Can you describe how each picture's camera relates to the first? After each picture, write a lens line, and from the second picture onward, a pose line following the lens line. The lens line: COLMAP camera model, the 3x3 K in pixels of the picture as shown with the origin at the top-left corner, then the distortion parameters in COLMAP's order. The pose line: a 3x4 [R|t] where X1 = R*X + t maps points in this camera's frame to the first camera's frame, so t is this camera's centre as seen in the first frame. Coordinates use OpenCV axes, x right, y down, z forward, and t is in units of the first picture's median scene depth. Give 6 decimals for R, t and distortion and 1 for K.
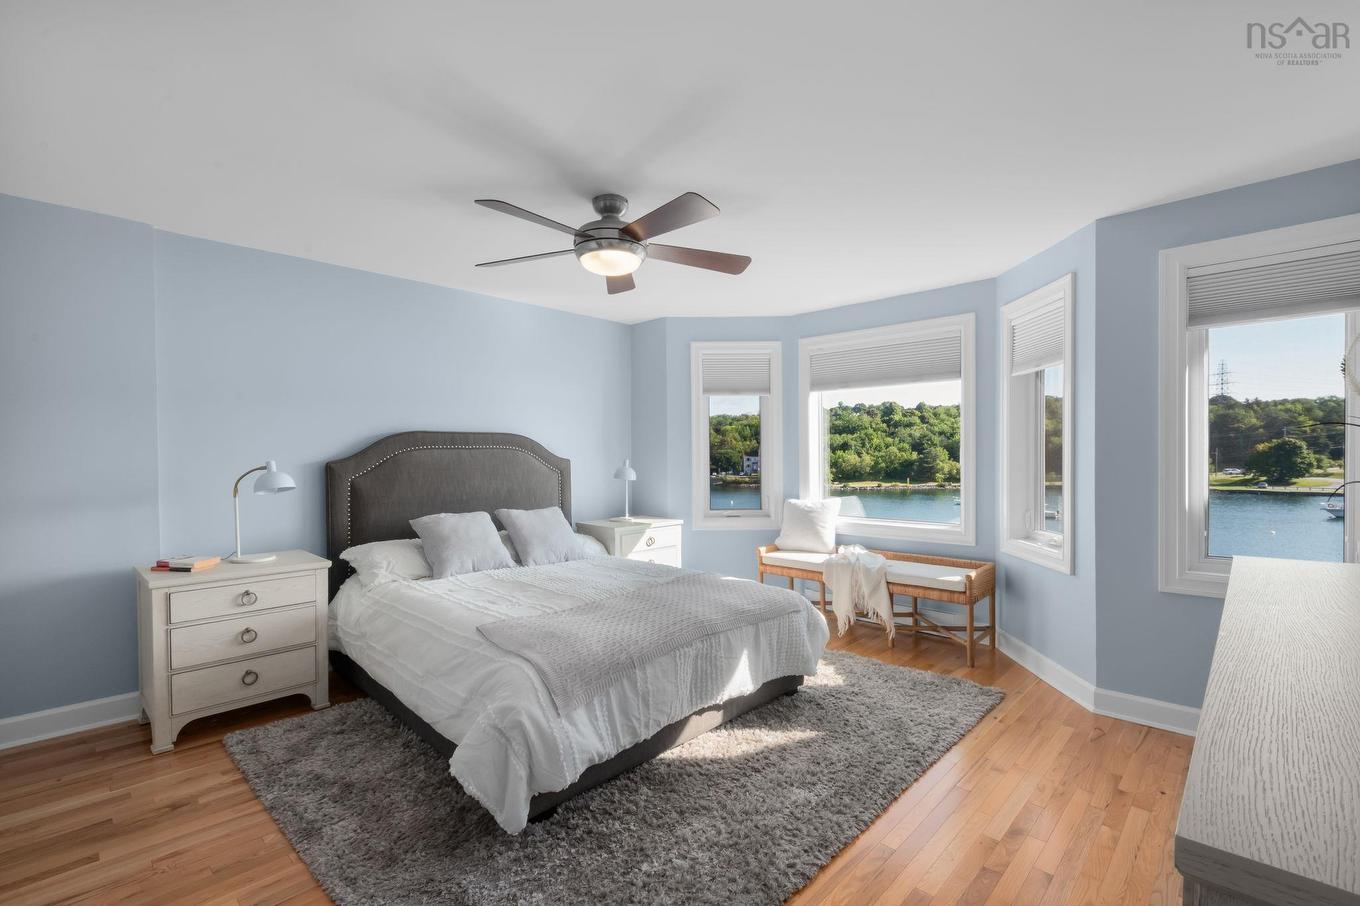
lens RADIAL K [[604.3, 0, 683.3], [0, 604.3, 460.6], [0, 0, 1]] dist [-0.002546, -0.000202]
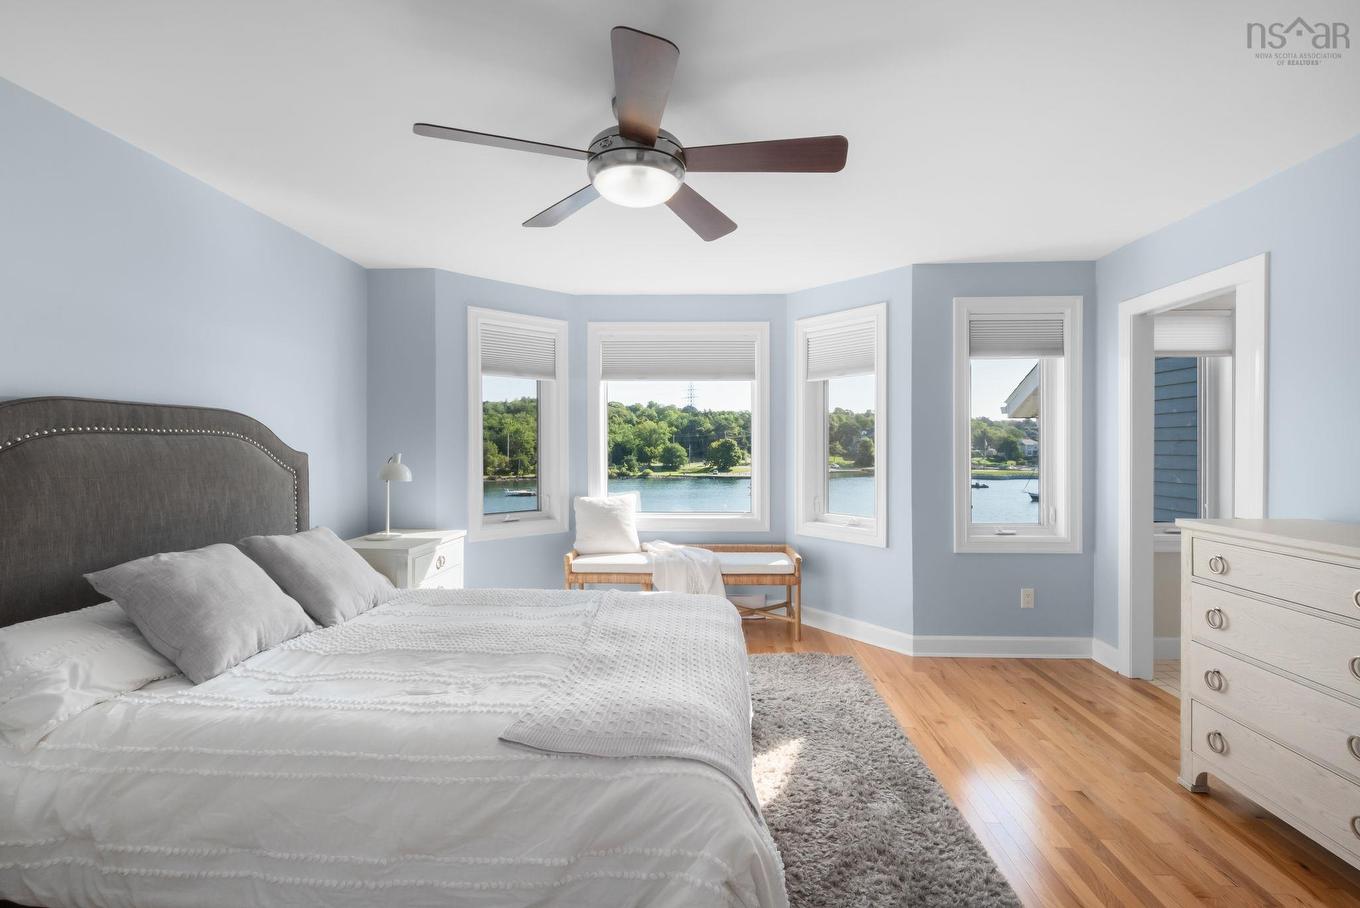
lens RADIAL K [[601.5, 0, 684.9], [0, 601.5, 444.6], [0, 0, 1]] dist [0.007864, -0.010590]
pose [[0.753210, 0.010471, 0.657696, -0.382022], [0.000230, 0.999869, -0.016182, -0.000400], [-0.657780, 0.012340, 0.753109, 0.280103]]
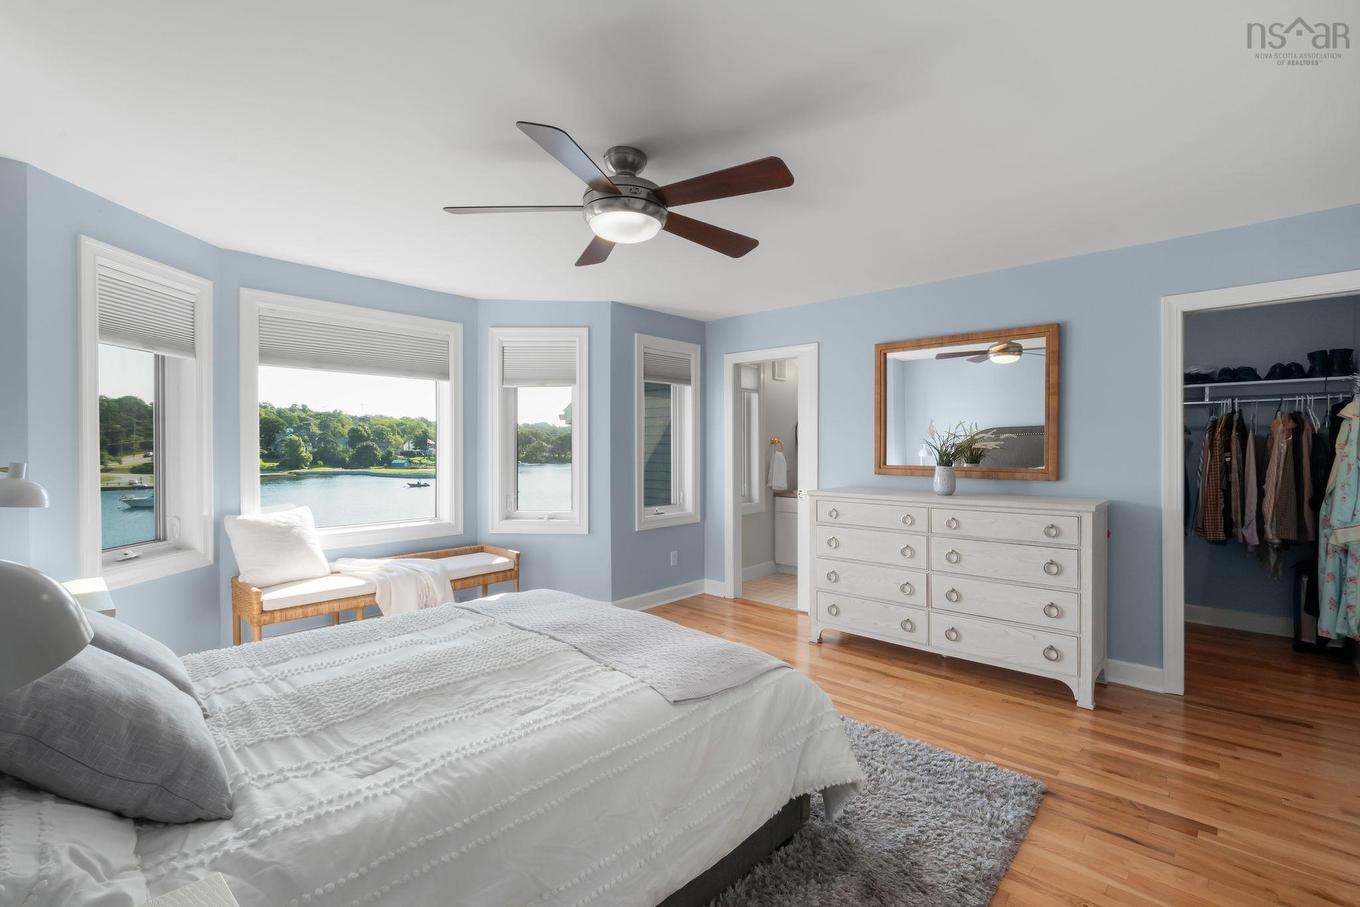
lens RADIAL K [[601.5, 0, 684.9], [0, 601.5, 444.1], [0, 0, 1]] dist [0.007864, -0.010590]
pose [[-0.018667, 0.012028, 0.999753, -0.665191], [0.009397, 0.999886, -0.011854, -0.006677], [-0.999782, 0.009174, -0.018778, 0.640958]]
